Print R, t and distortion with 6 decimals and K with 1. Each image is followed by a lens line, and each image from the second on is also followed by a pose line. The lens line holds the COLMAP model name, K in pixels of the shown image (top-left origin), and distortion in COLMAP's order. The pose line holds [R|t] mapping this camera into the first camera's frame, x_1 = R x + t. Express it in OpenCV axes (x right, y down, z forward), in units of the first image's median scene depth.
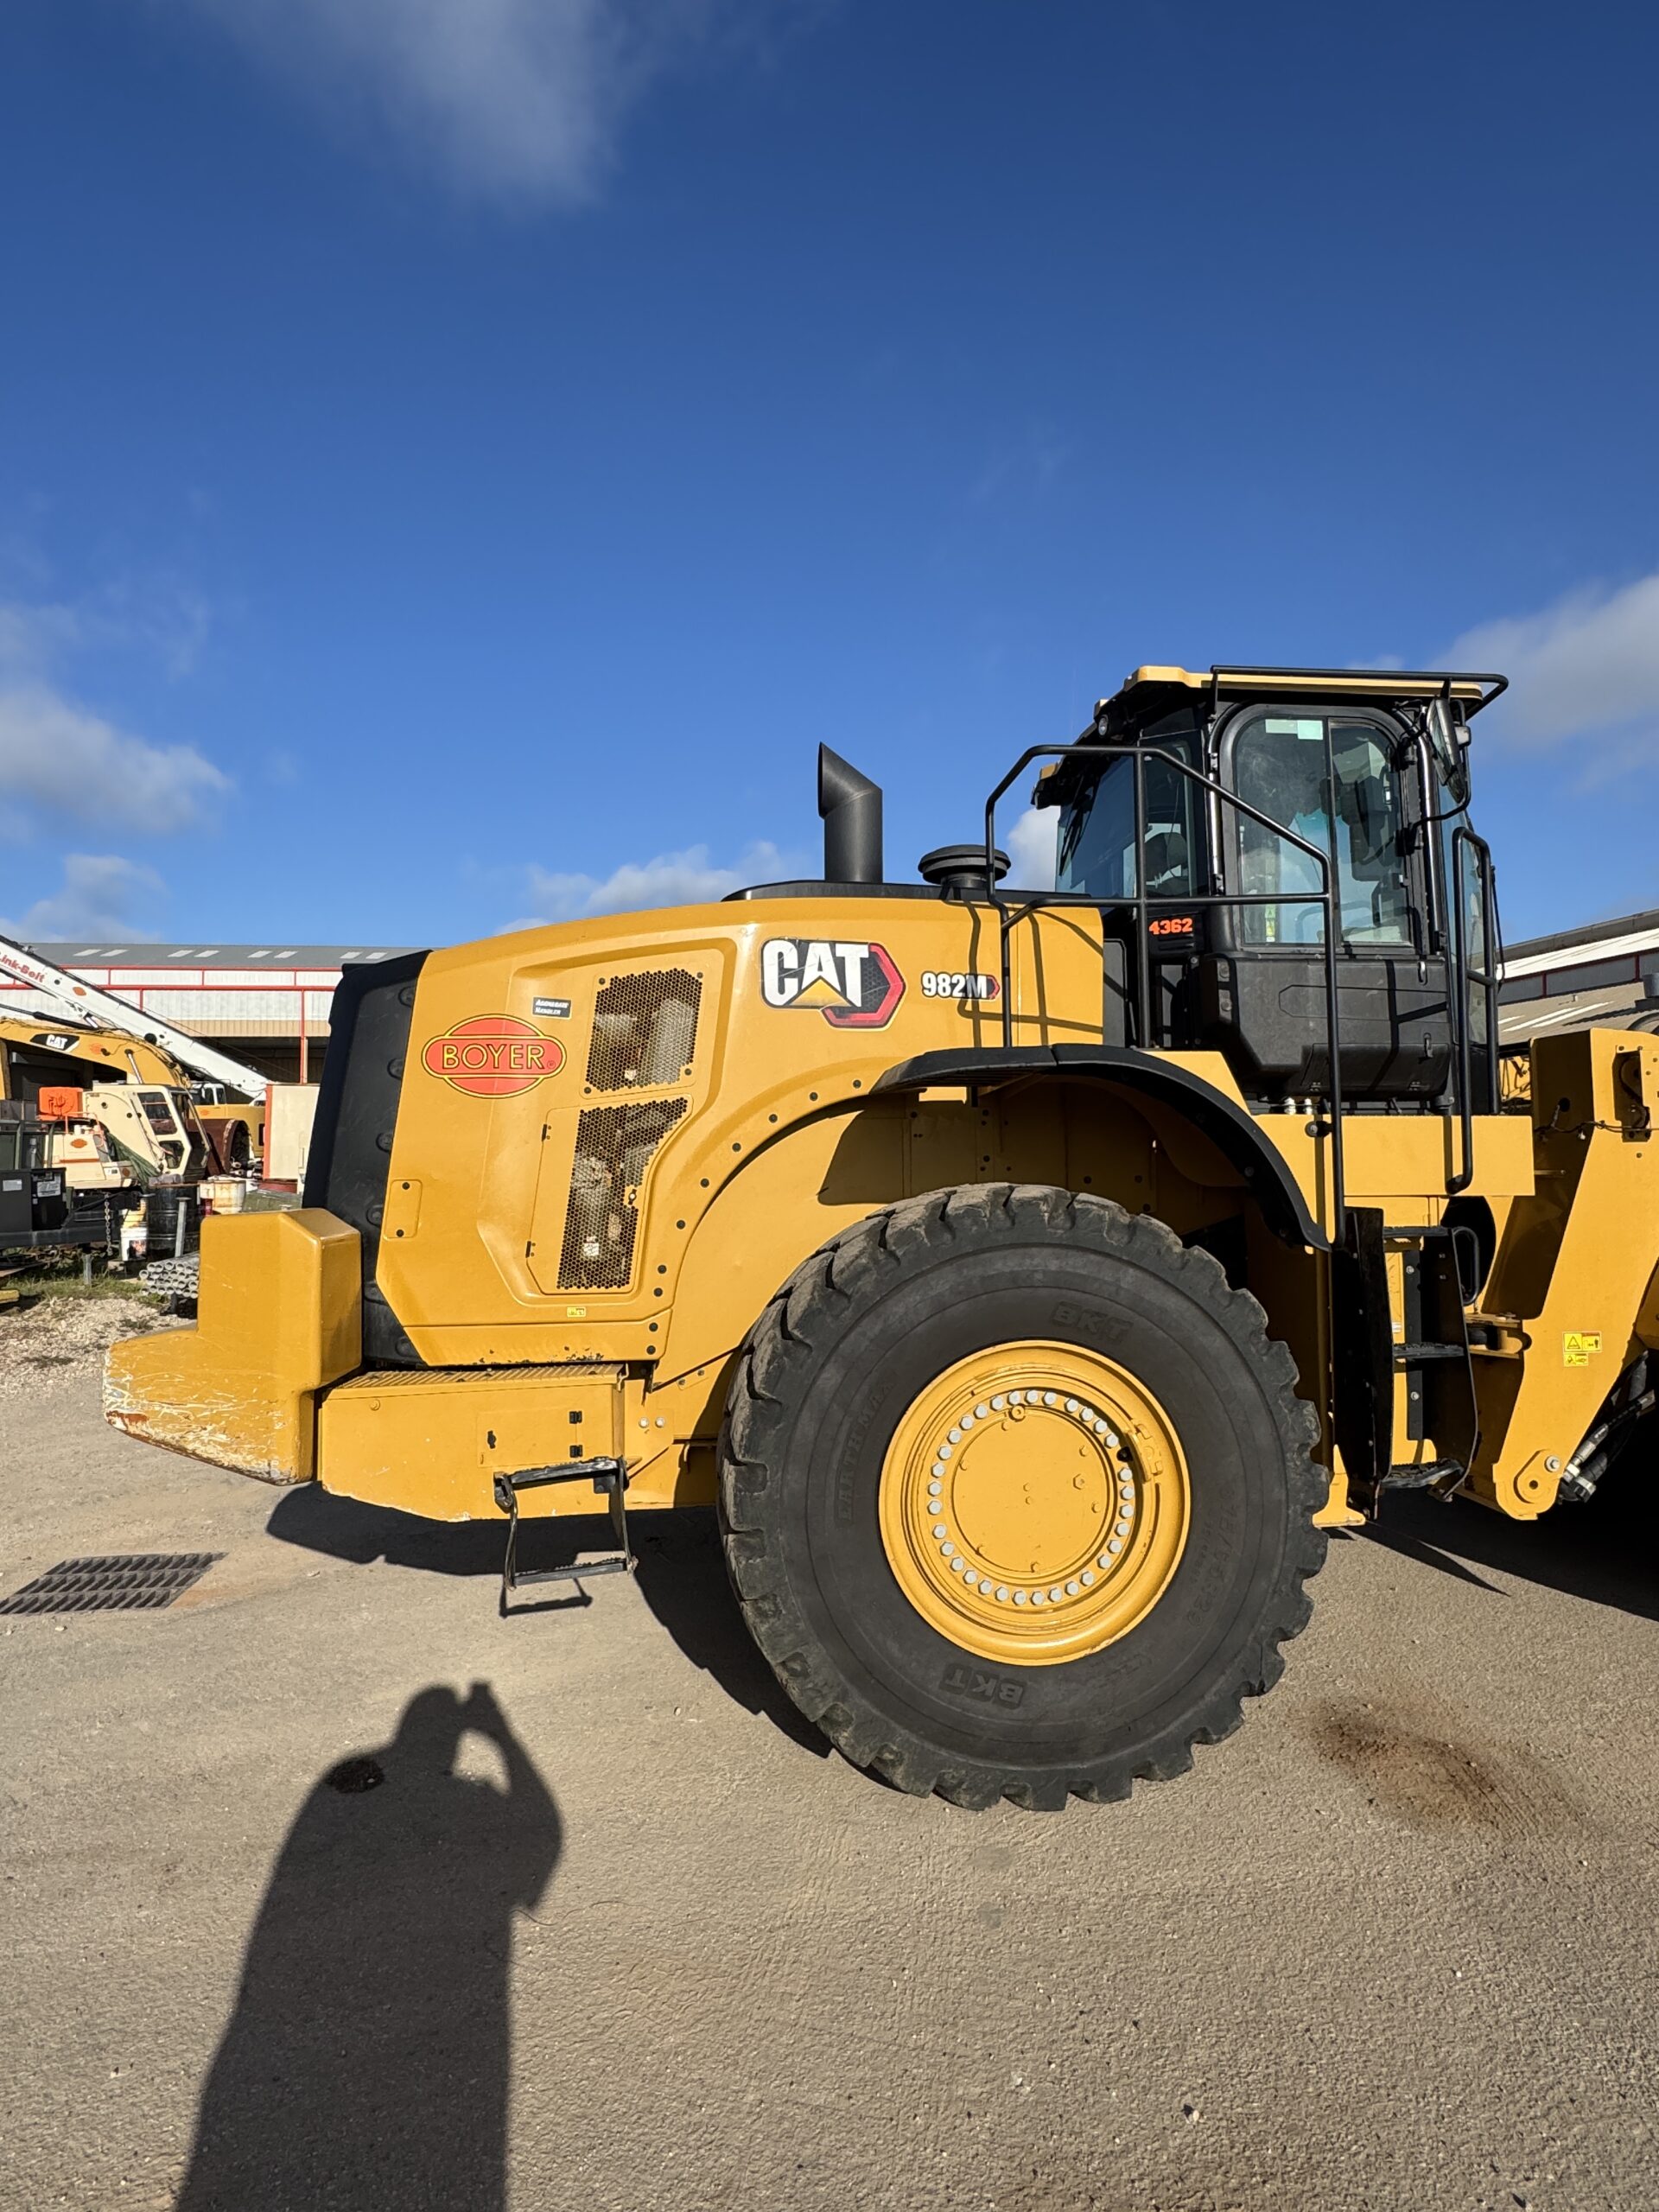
lens RADIAL K [[1139.0, 0, 856.0], [0, 1139.0, 1119.0], [0, 0, 1]] dist [0.003237, -0.000500]
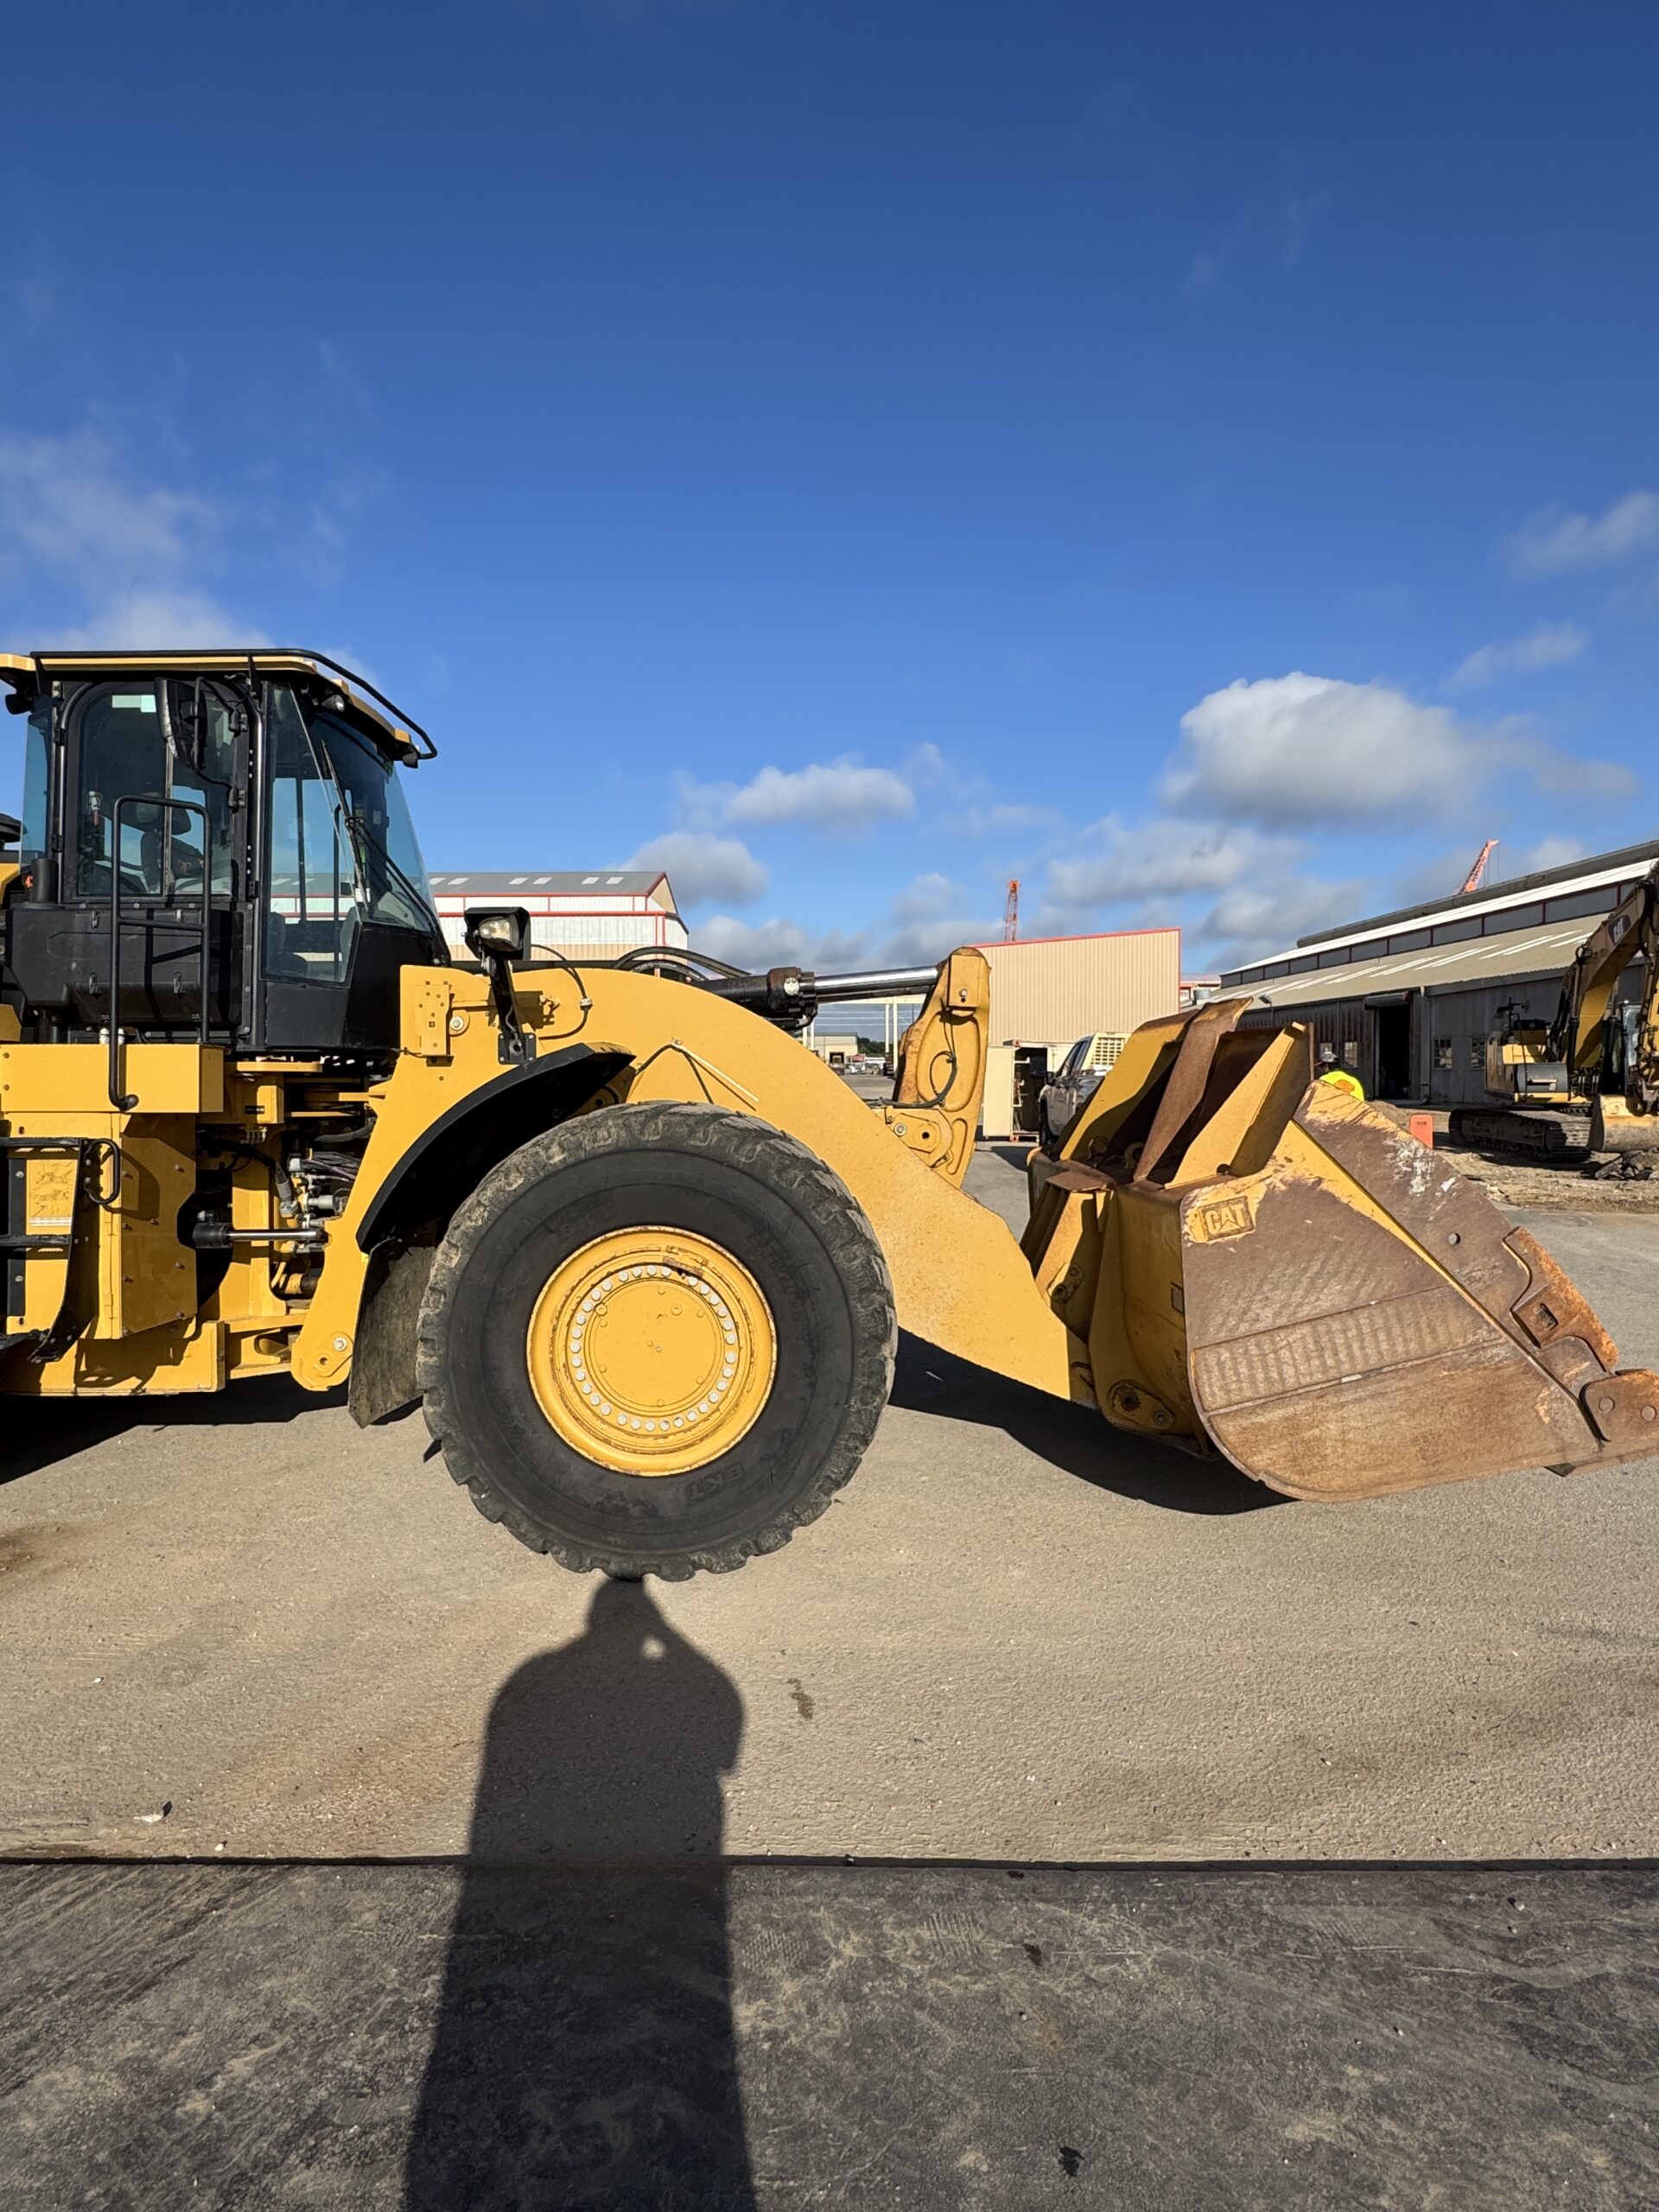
lens RADIAL K [[1138.3, 0, 829.5], [0, 1138.3, 1106.0], [0, 0, 1]] dist [0.005982, 0.000647]
pose [[0.992578, 0.006590, -0.121432, 1.353501], [0.000705, 0.998202, 0.059933, -0.009171], [0.121609, -0.059574, 0.990789, -0.079239]]
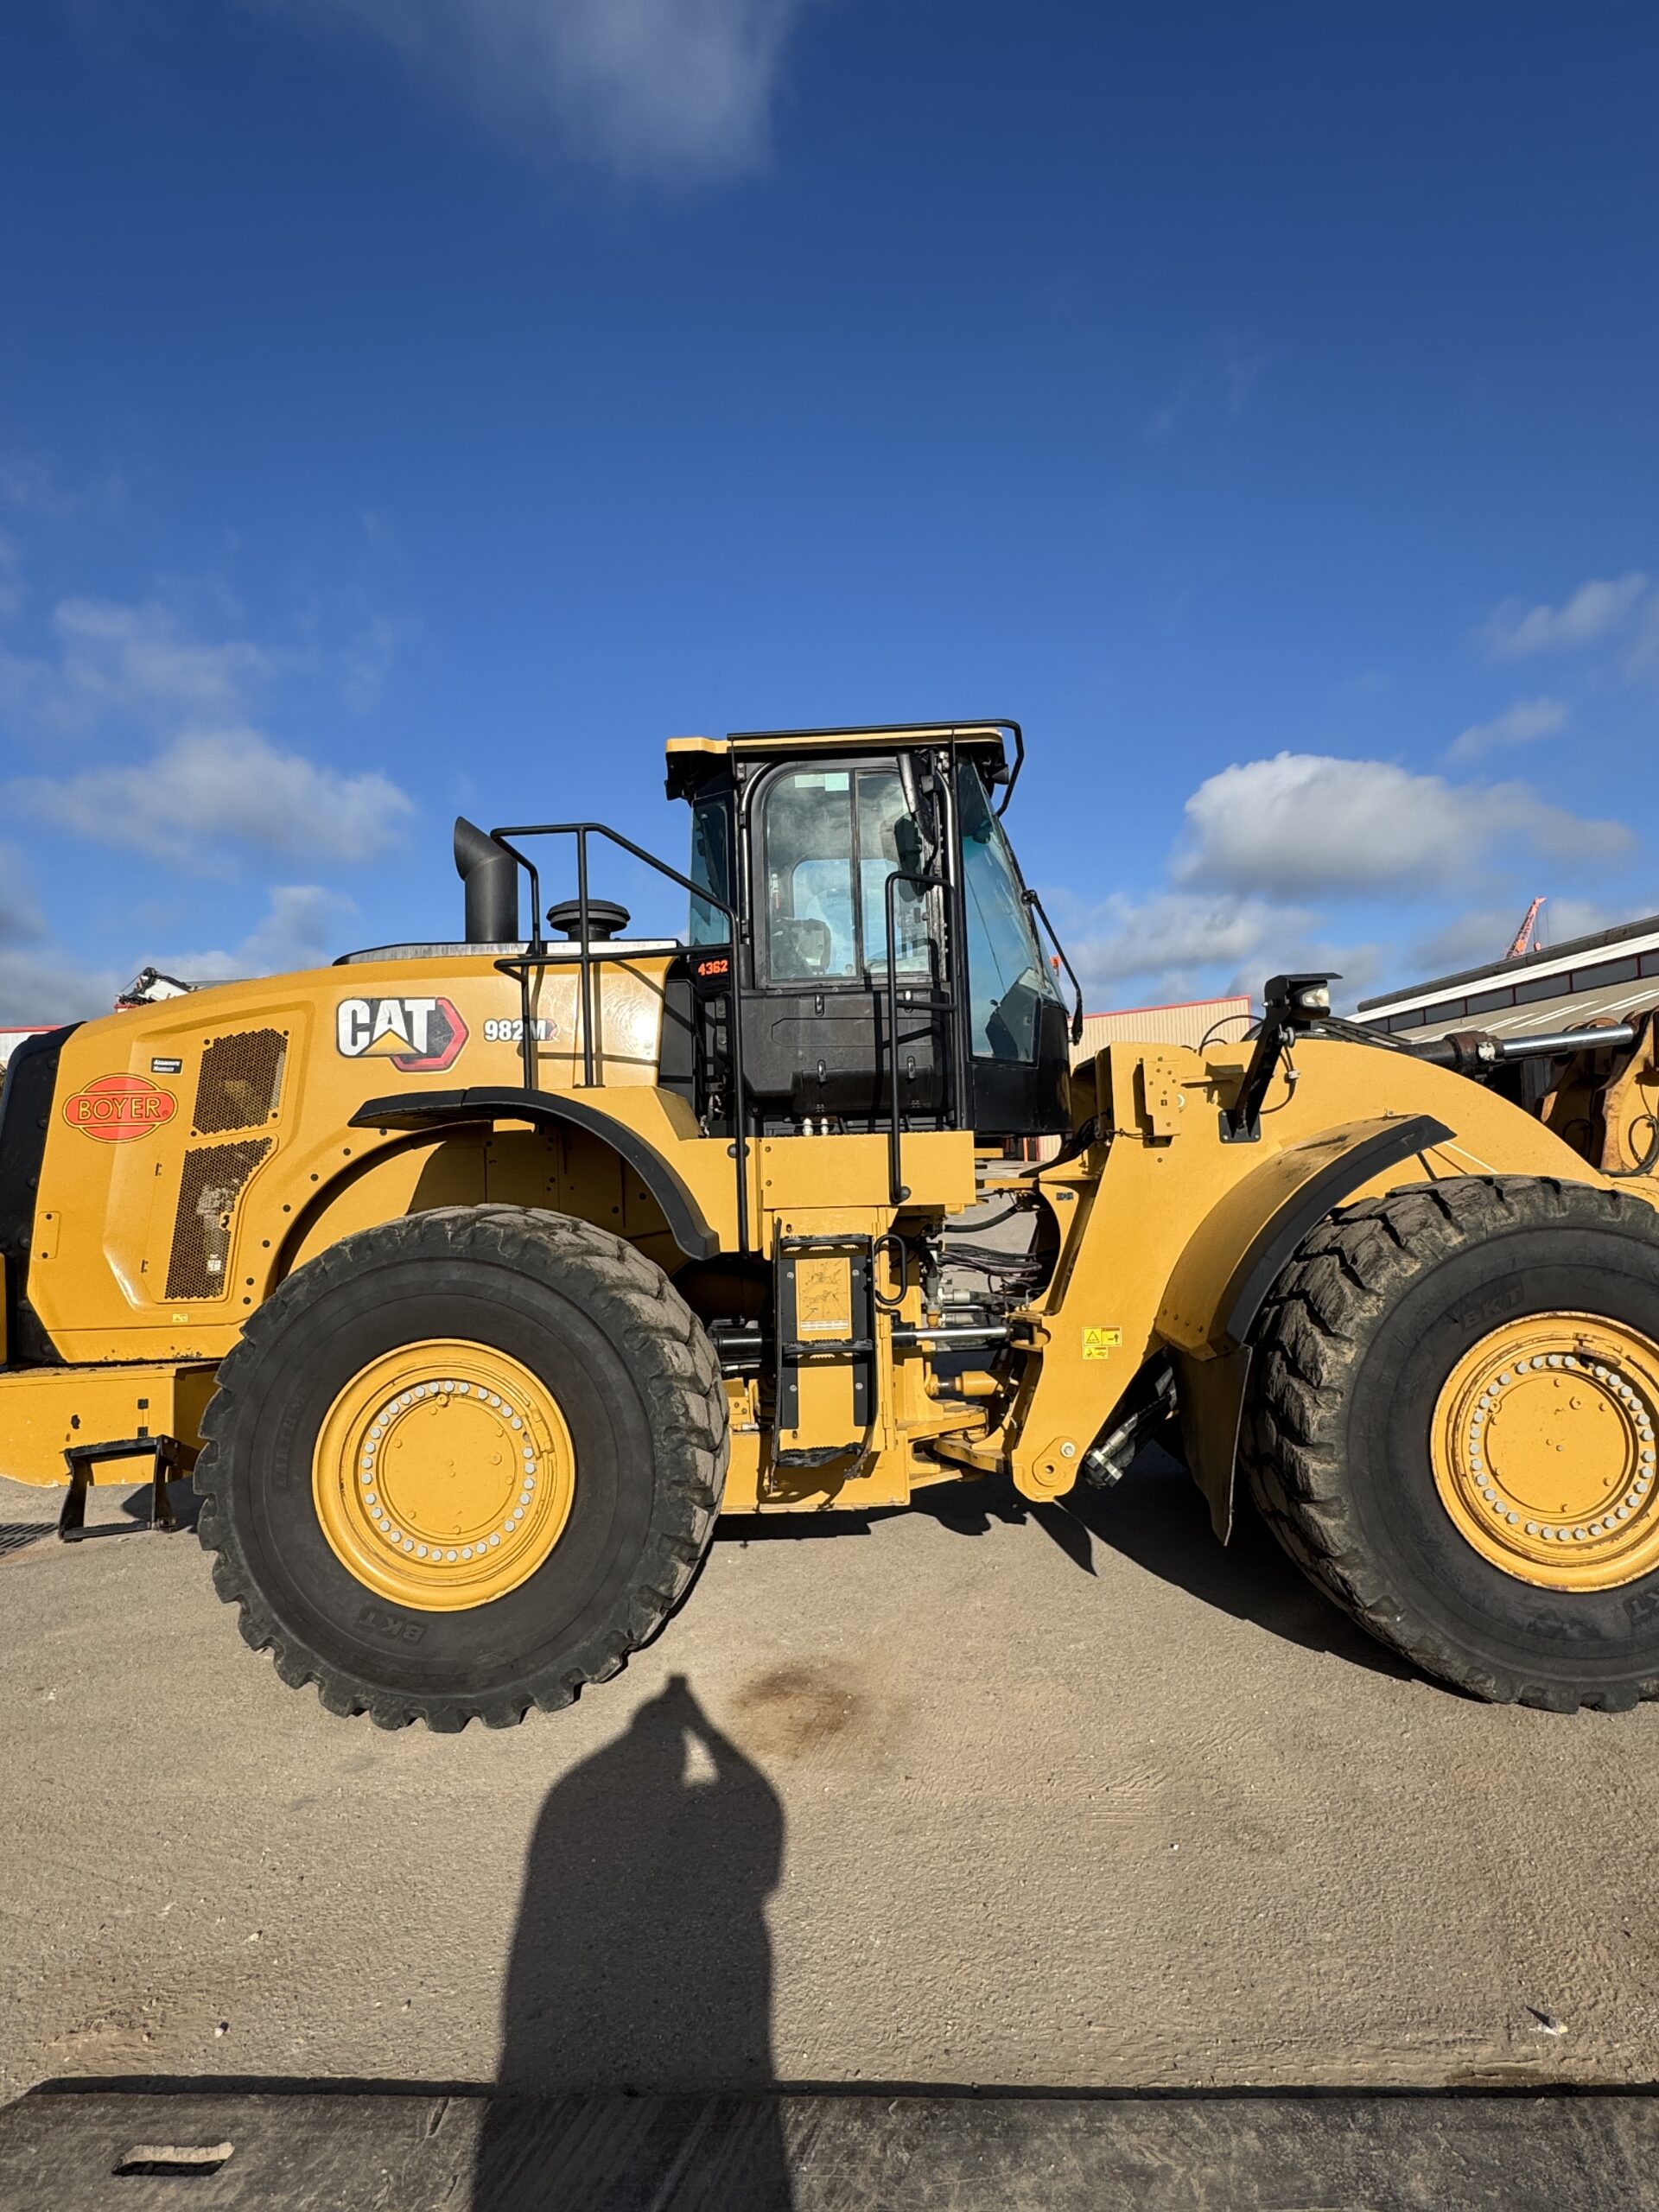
lens RADIAL K [[1139.0, 0, 856.0], [0, 1139.0, 1119.0], [0, 0, 1]] dist [0.003237, -0.000500]
pose [[0.989841, -0.032793, -0.138346, 0.623406], [0.032951, 0.999456, -0.001149, -0.016153], [0.138308, -0.003421, 0.990383, -0.097101]]
